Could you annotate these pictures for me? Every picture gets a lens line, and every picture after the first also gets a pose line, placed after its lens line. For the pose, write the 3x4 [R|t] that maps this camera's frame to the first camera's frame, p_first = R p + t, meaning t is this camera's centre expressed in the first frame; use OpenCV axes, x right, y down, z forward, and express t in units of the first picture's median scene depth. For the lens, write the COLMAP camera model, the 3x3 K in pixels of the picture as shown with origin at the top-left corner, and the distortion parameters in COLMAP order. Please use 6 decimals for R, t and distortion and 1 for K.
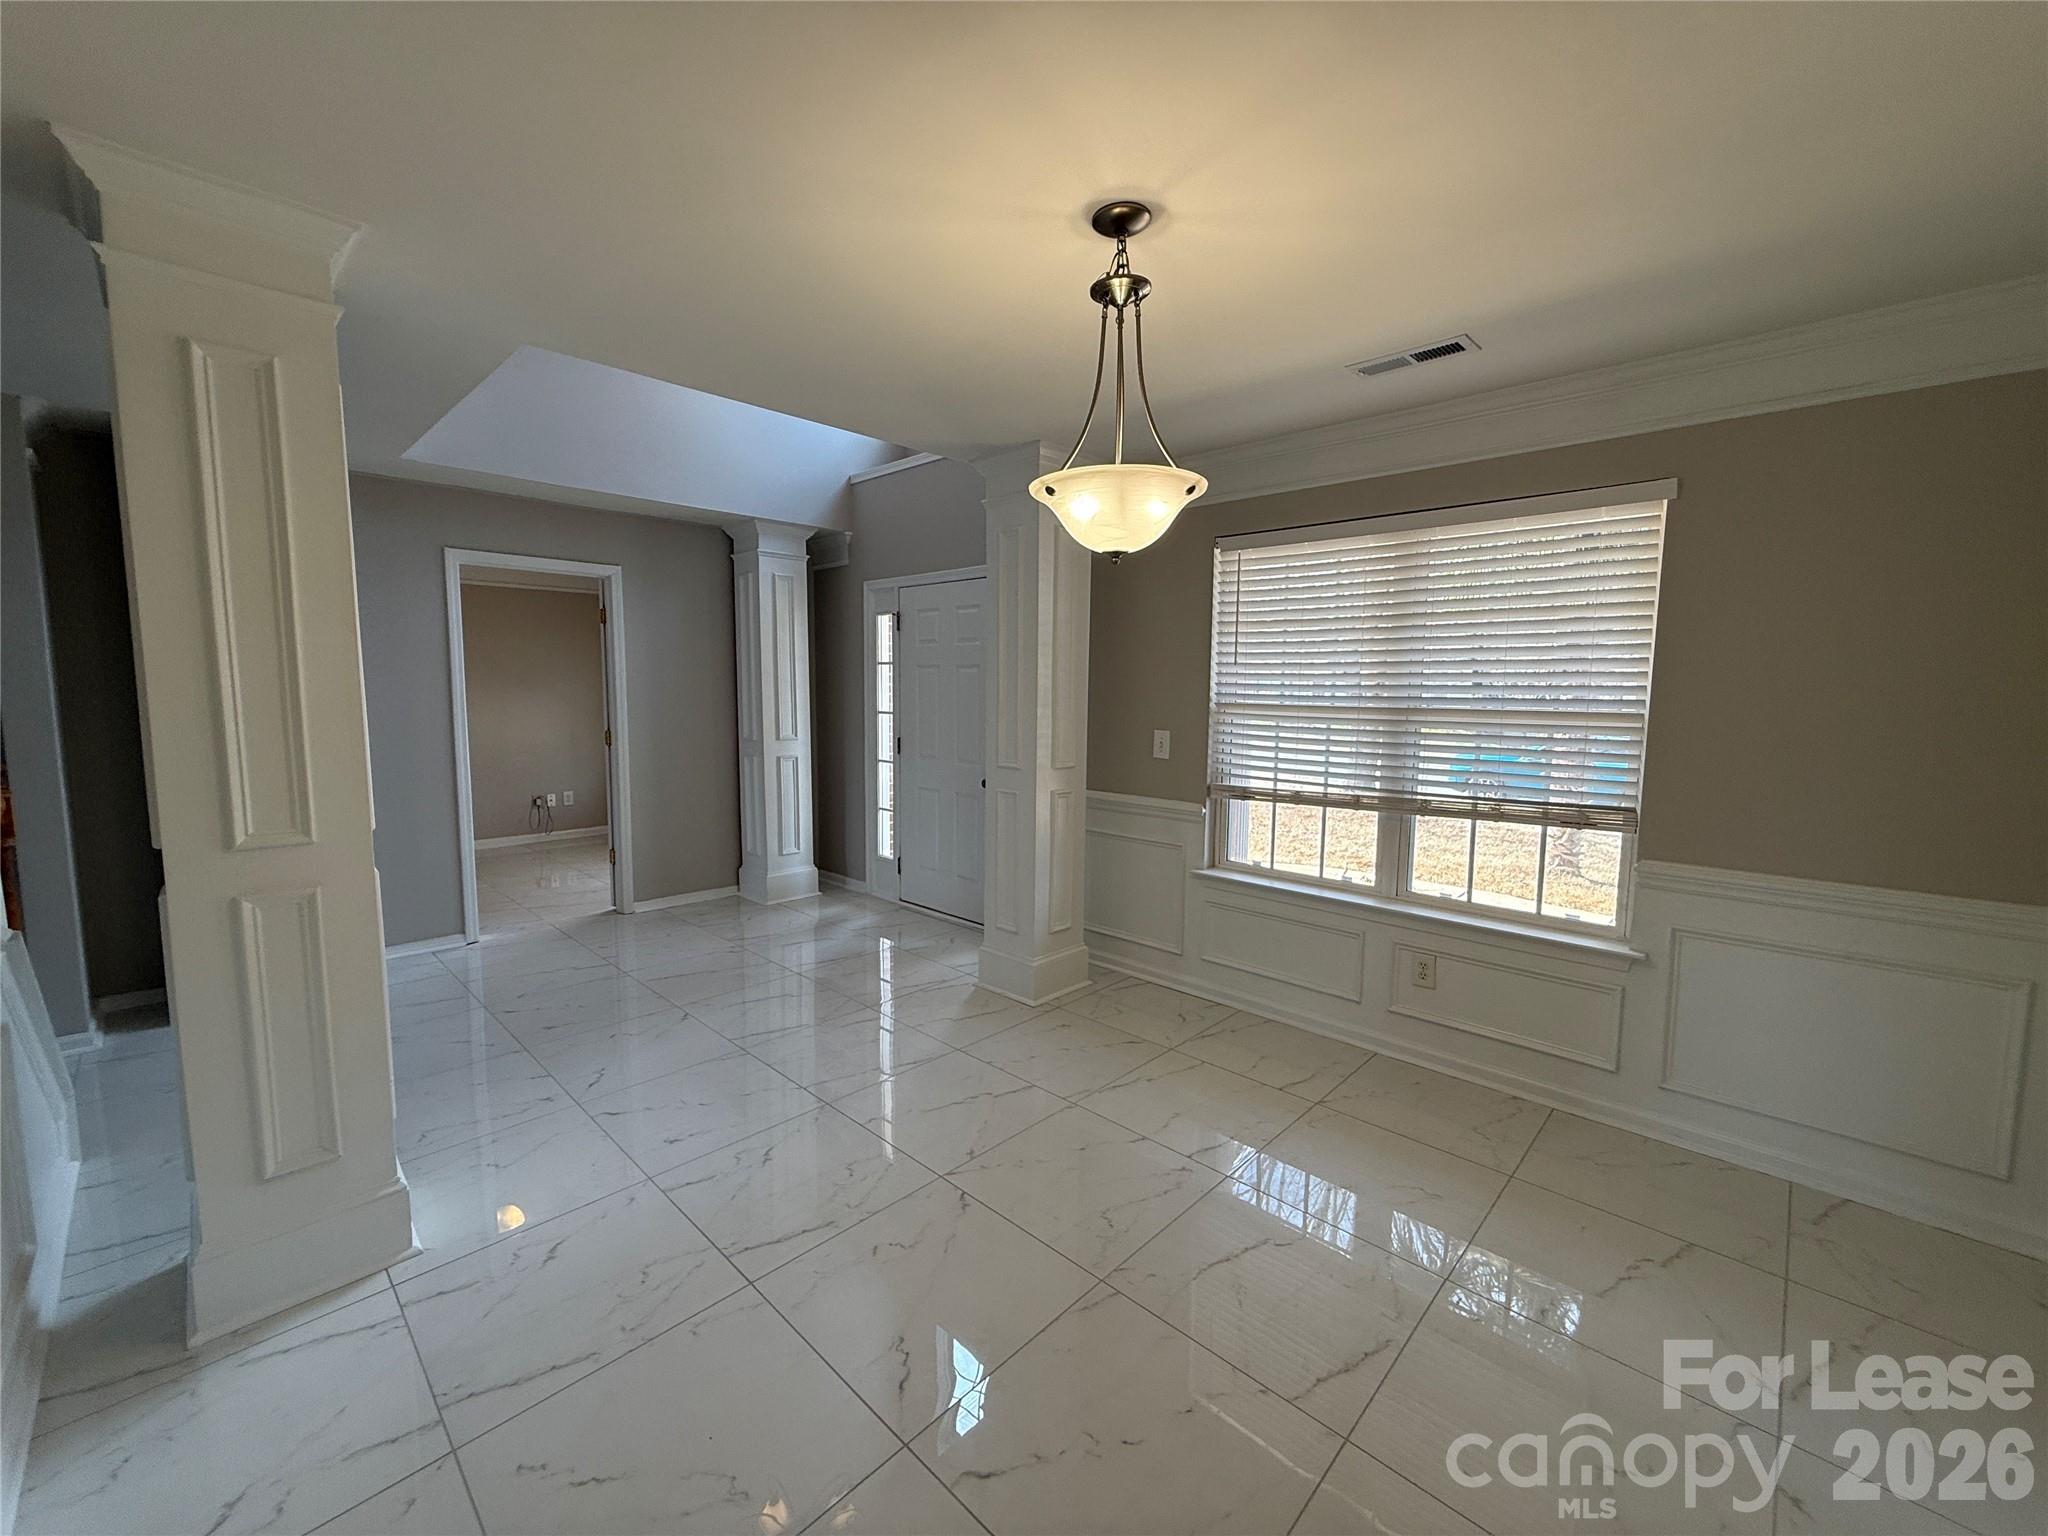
lens RADIAL K [[806.5, 0, 1032.3], [0, 806.5, 760.0], [0, 0, 1]] dist [-0.026392, -0.000090]
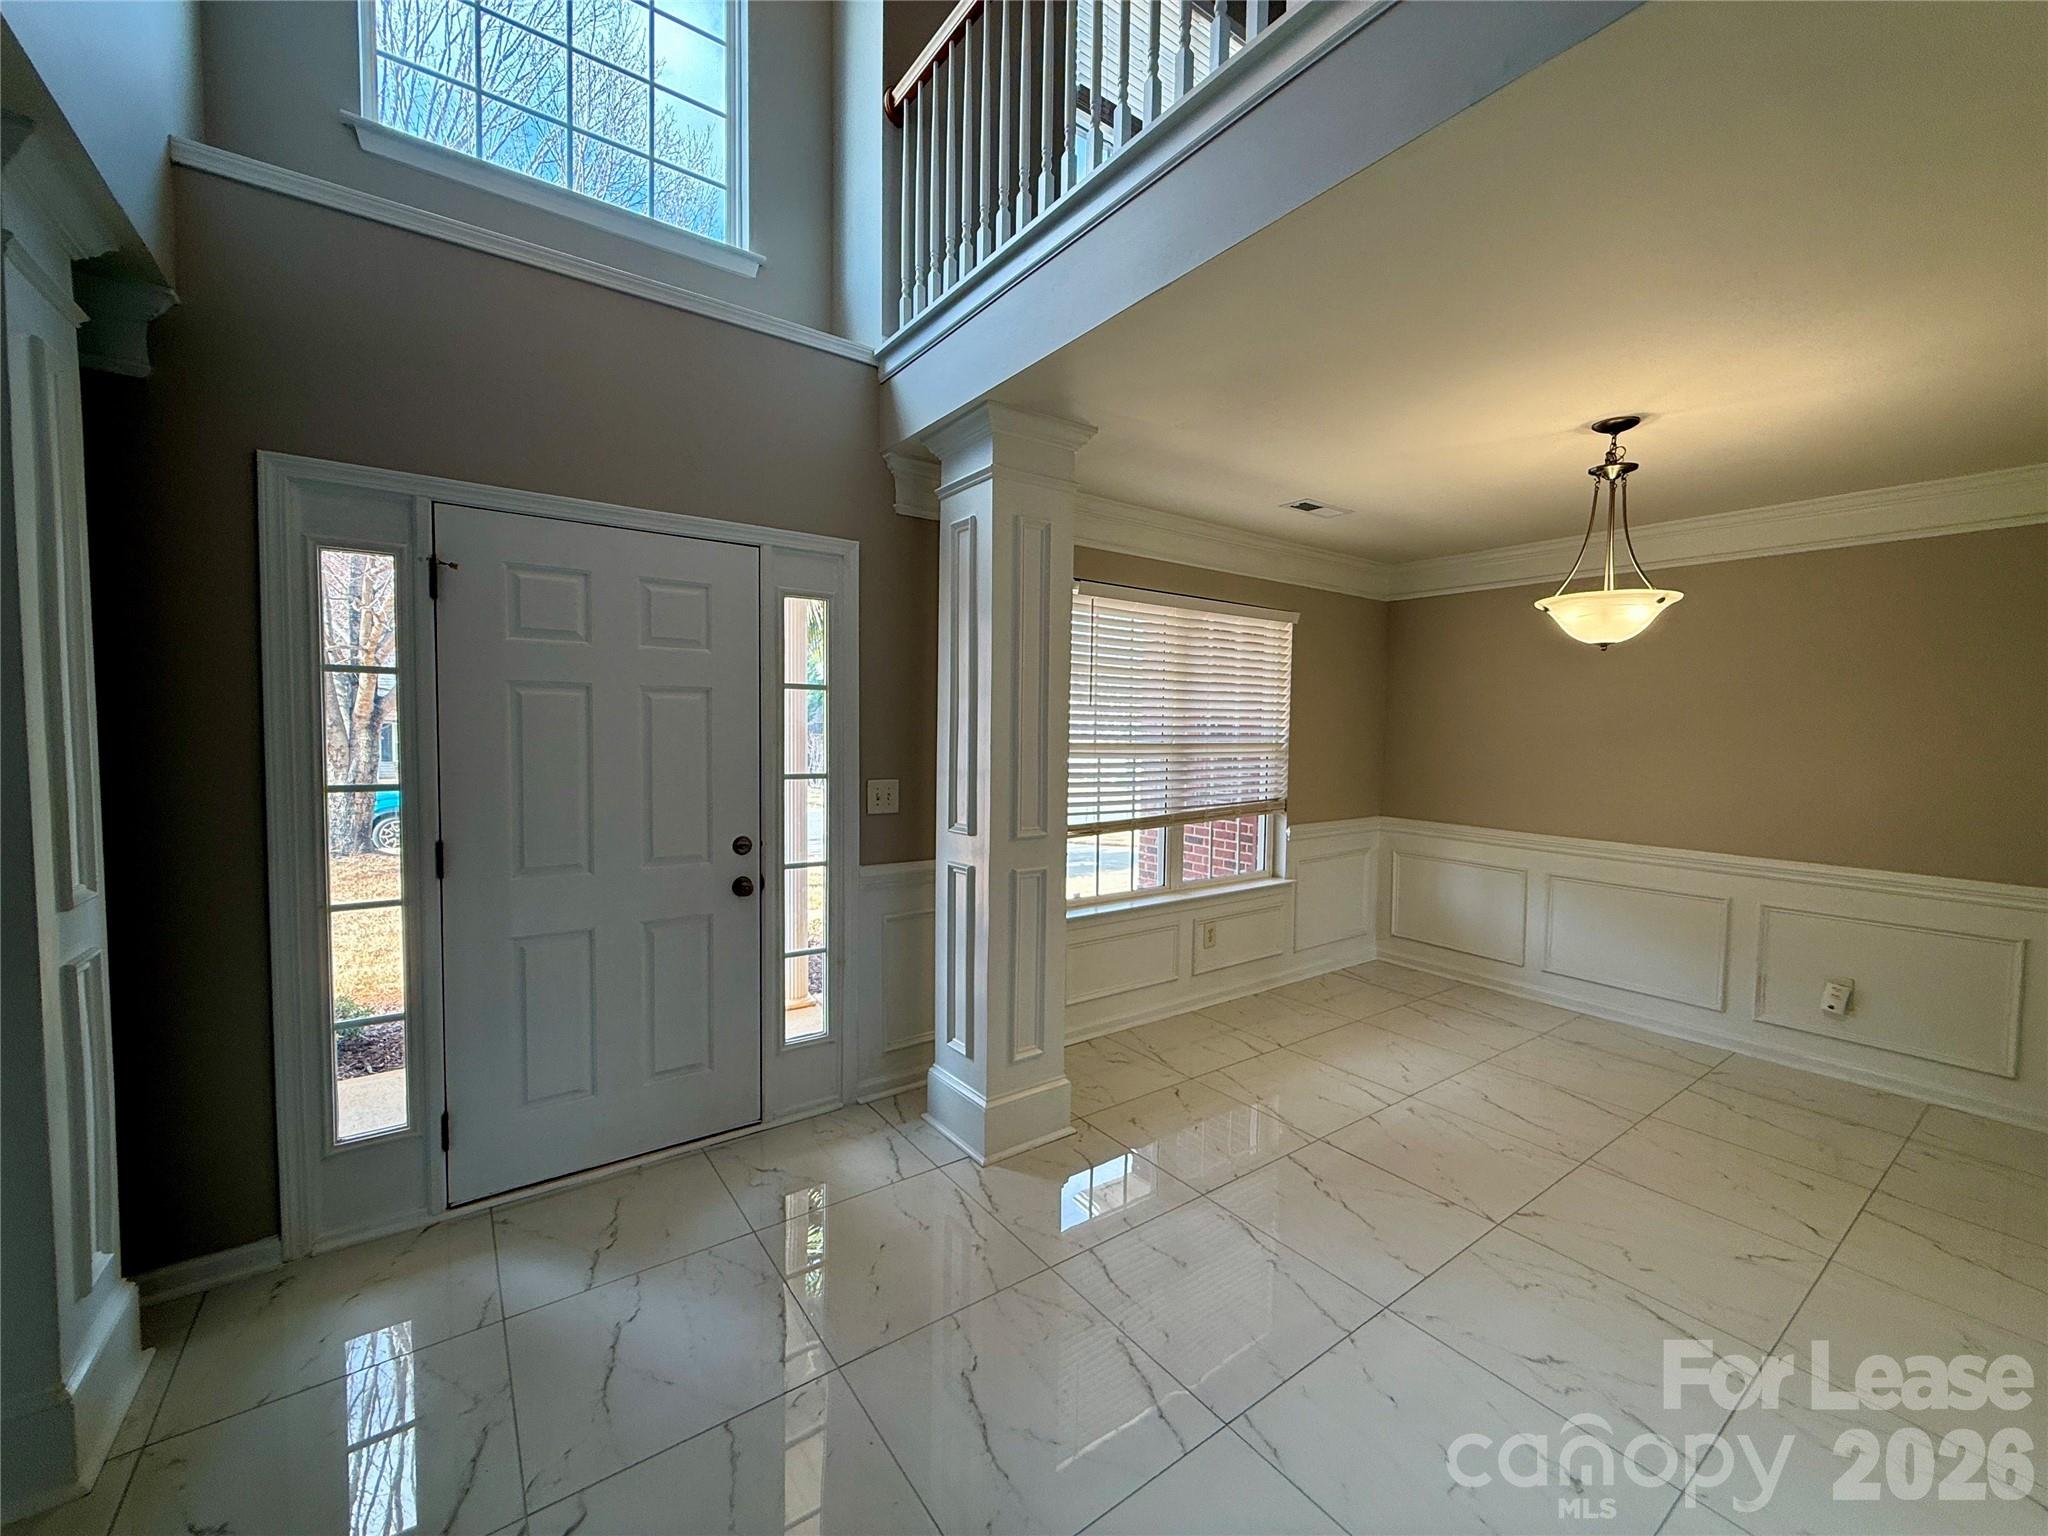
lens RADIAL K [[817.1, 0, 1024.0], [0, 817.1, 768.0], [0, 0, 1]] dist [-0.000681, -0.000501]
pose [[0.183434, -0.051475, 0.981683, -0.795321], [0.085608, 0.995671, 0.036212, -0.083882], [-0.979297, 0.077397, 0.187047, 0.887167]]
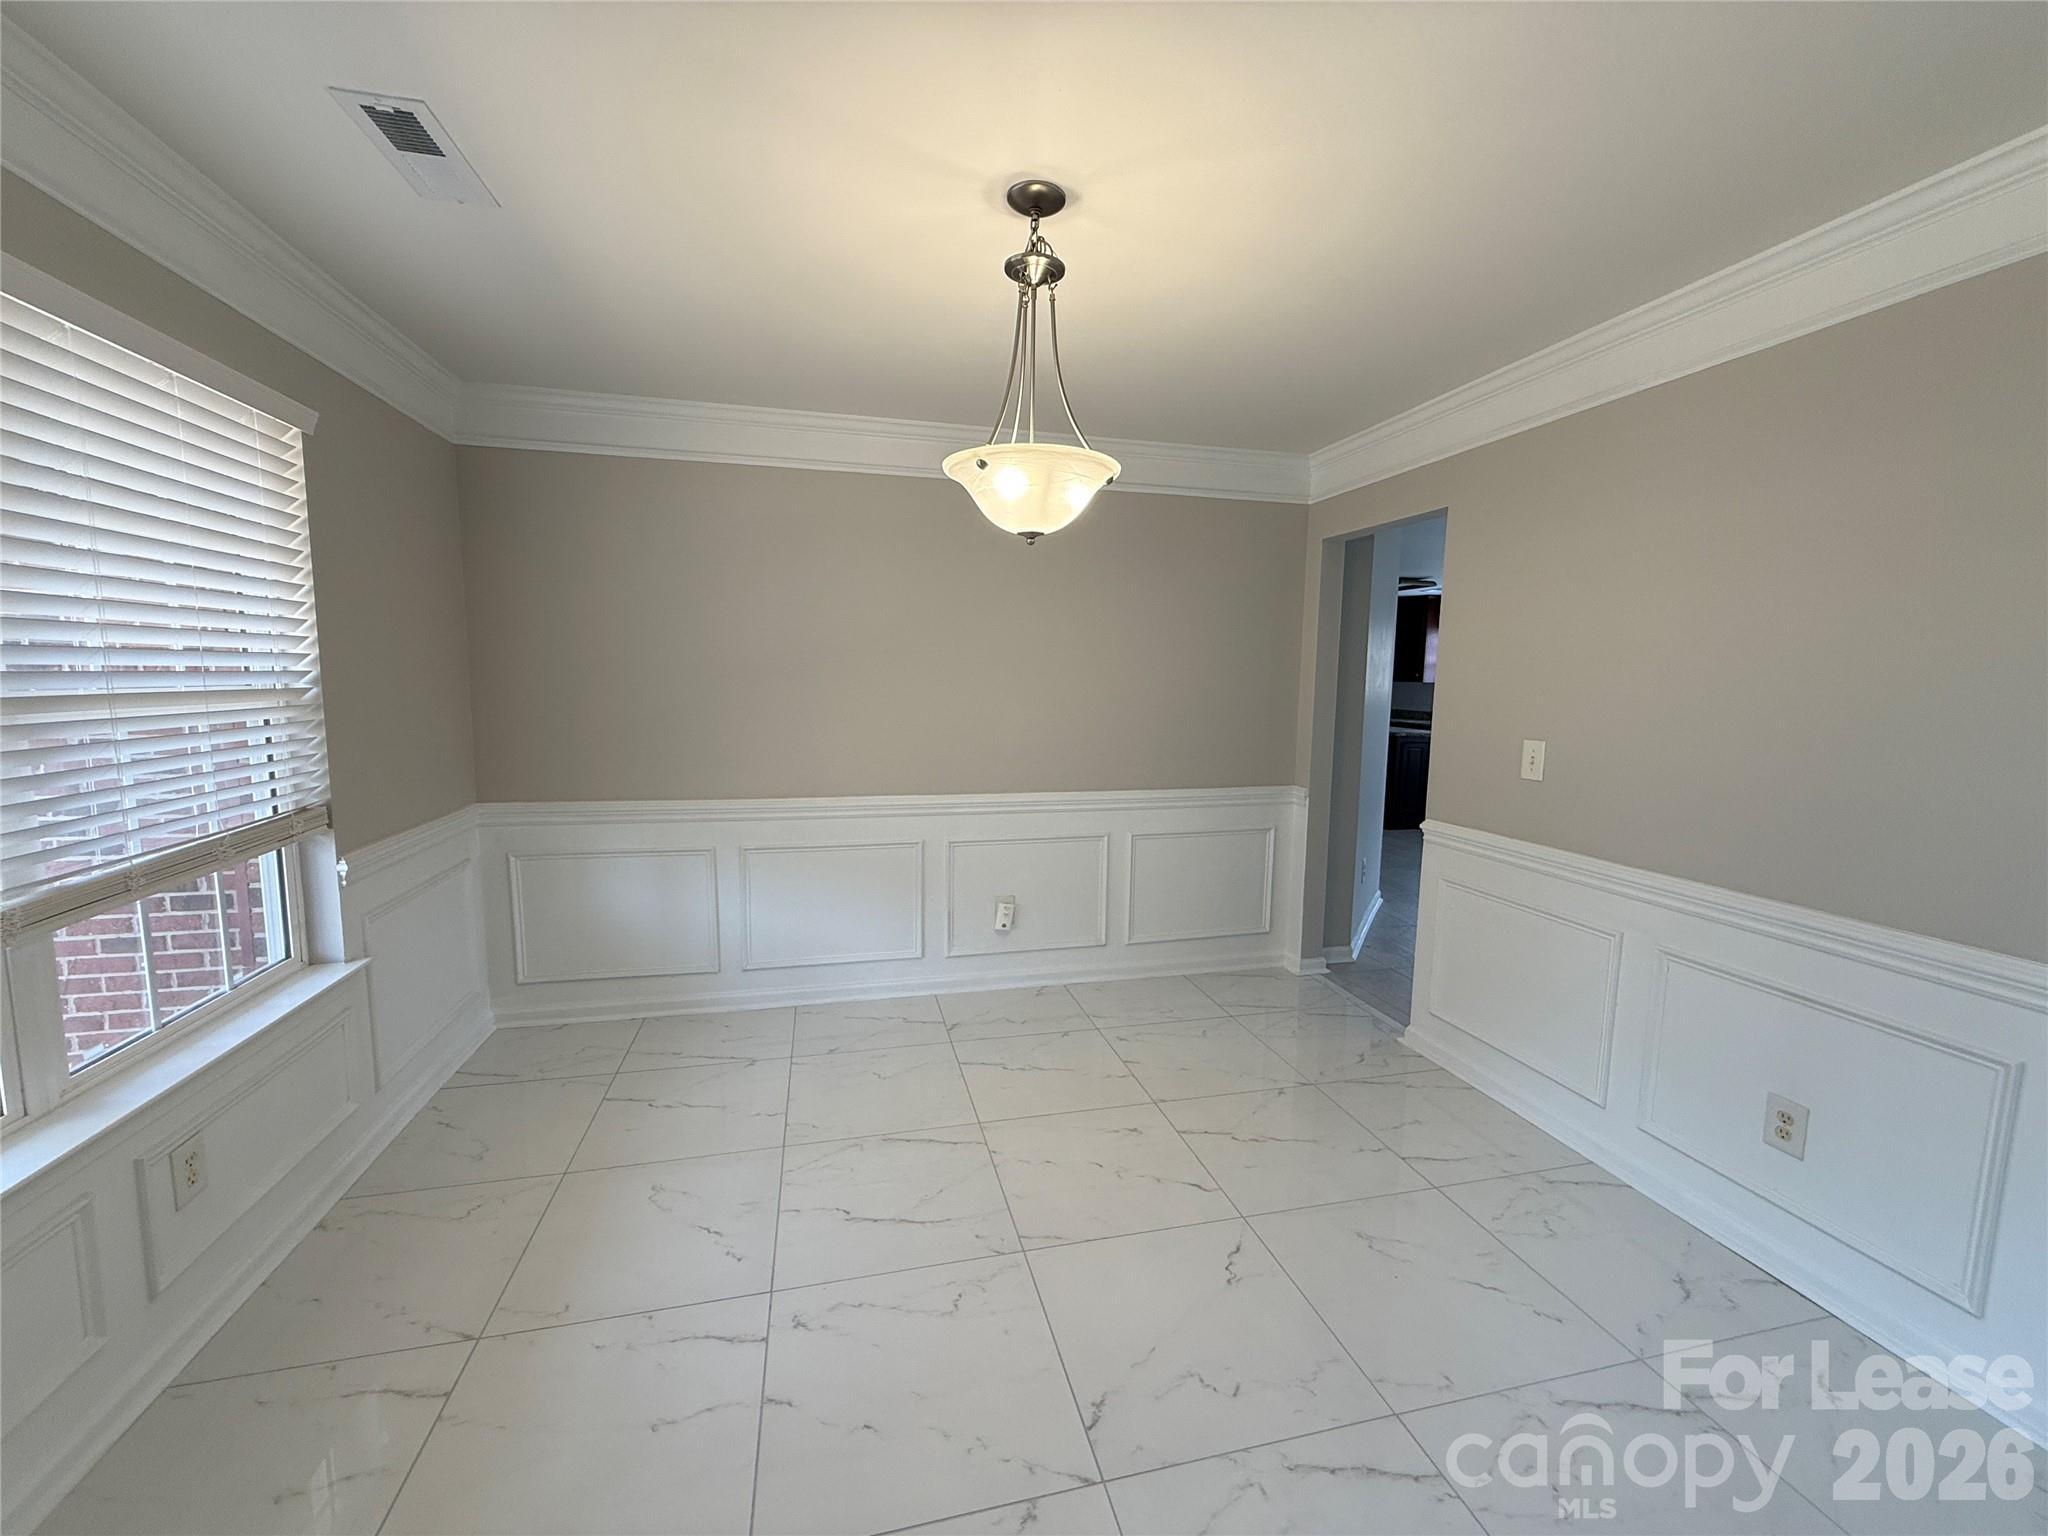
lens RADIAL K [[817.1, 0, 1024.0], [0, 817.1, 768.0], [0, 0, 1]] dist [-0.000681, -0.000501]
pose [[-0.842393, -0.072428, 0.533974, -0.232922], [0.039790, 0.979860, 0.195679, -0.080760], [-0.537392, 0.186086, -0.822546, 0.951751]]
